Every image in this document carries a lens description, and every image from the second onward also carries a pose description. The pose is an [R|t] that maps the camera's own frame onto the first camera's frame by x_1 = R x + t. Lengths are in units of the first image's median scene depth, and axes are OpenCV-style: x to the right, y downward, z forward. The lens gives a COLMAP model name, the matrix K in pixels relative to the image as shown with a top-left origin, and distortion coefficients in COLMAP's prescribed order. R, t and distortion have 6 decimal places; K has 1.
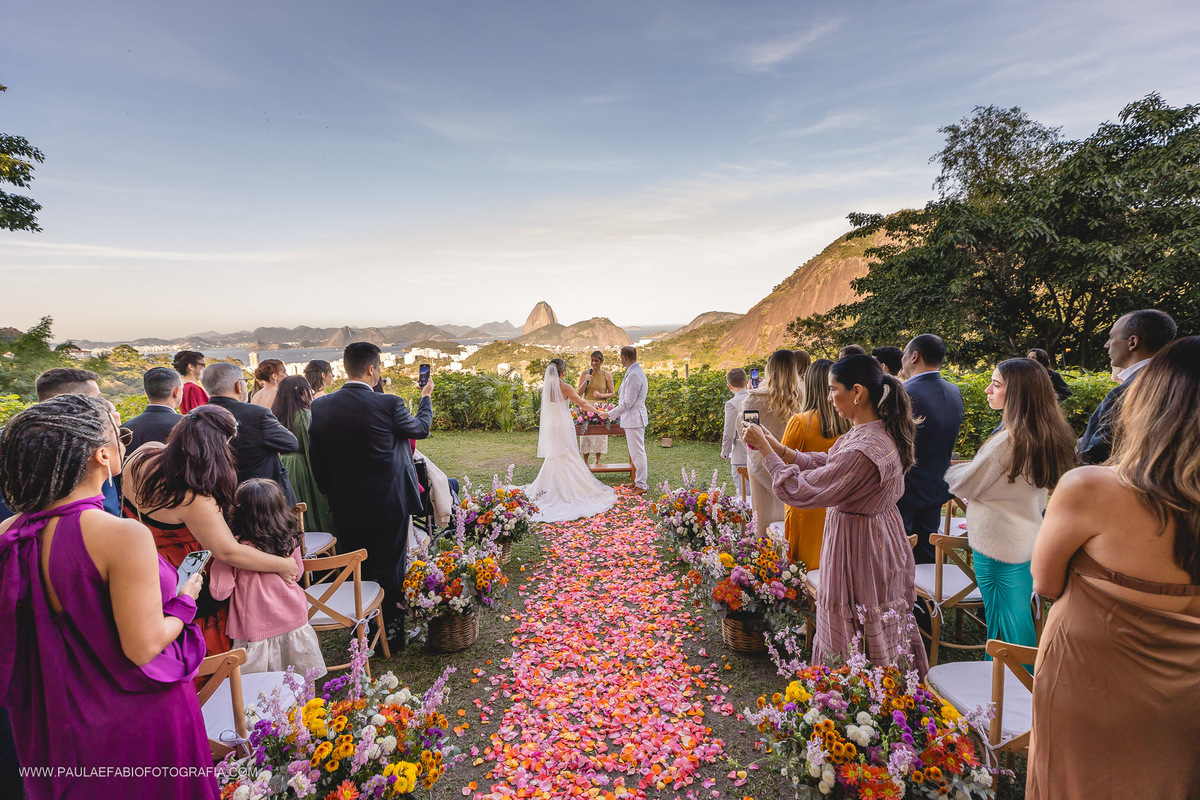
lens RADIAL K [[566.5, 0, 605.8], [0, 566.5, 403.8], [0, 0, 1]] dist [0.000093, -0.000554]
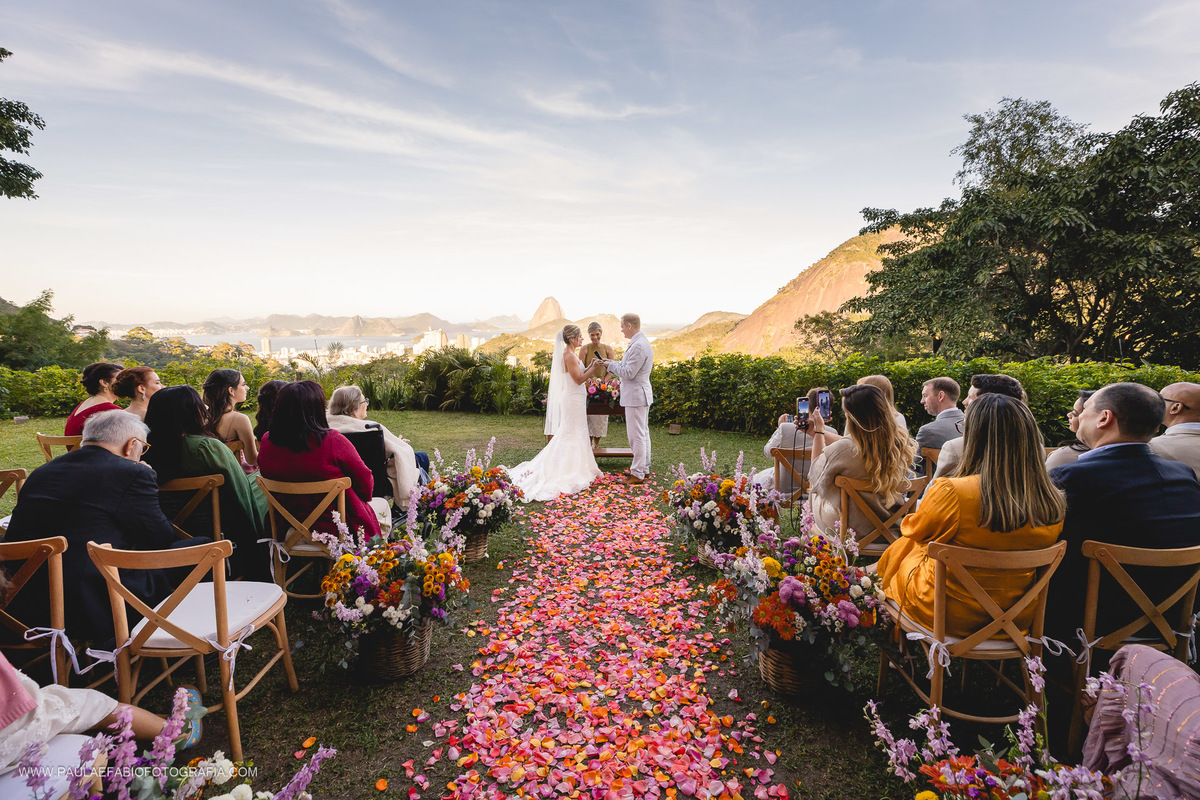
lens RADIAL K [[557.9, 0, 606.1], [0, 557.9, 392.4], [0, 0, 1]] dist [0.002946, -0.000588]
pose [[0.999526, 0.030063, -0.006570, 0.001529], [-0.030141, 0.999472, -0.012102, 0.063786], [0.006202, 0.012295, 0.999905, 0.265029]]
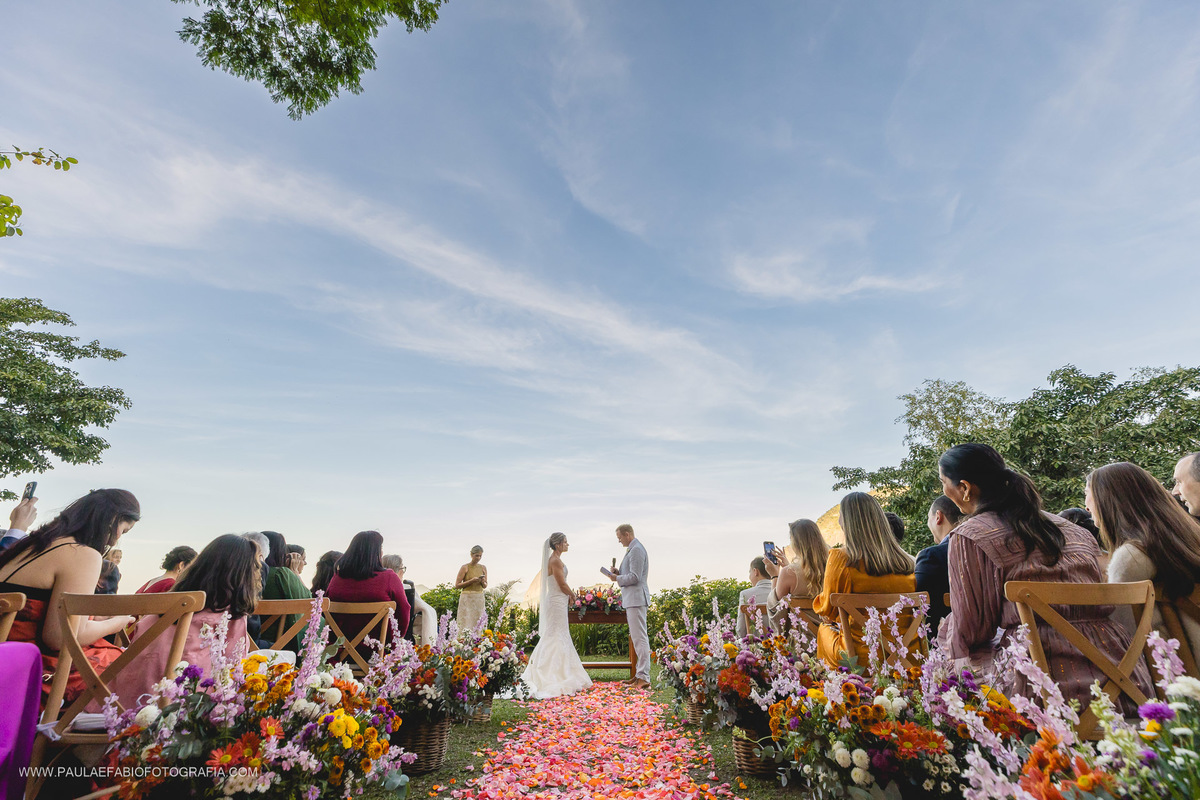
lens RADIAL K [[542.1, 0, 603.7], [0, 542.1, 396.1], [0, 0, 1]] dist [0.001725, -0.000016]
pose [[0.999763, 0.014986, -0.015791, 0.015861], [-0.020622, 0.884311, -0.466444, 0.299247], [0.006974, 0.466659, 0.884410, 0.038081]]
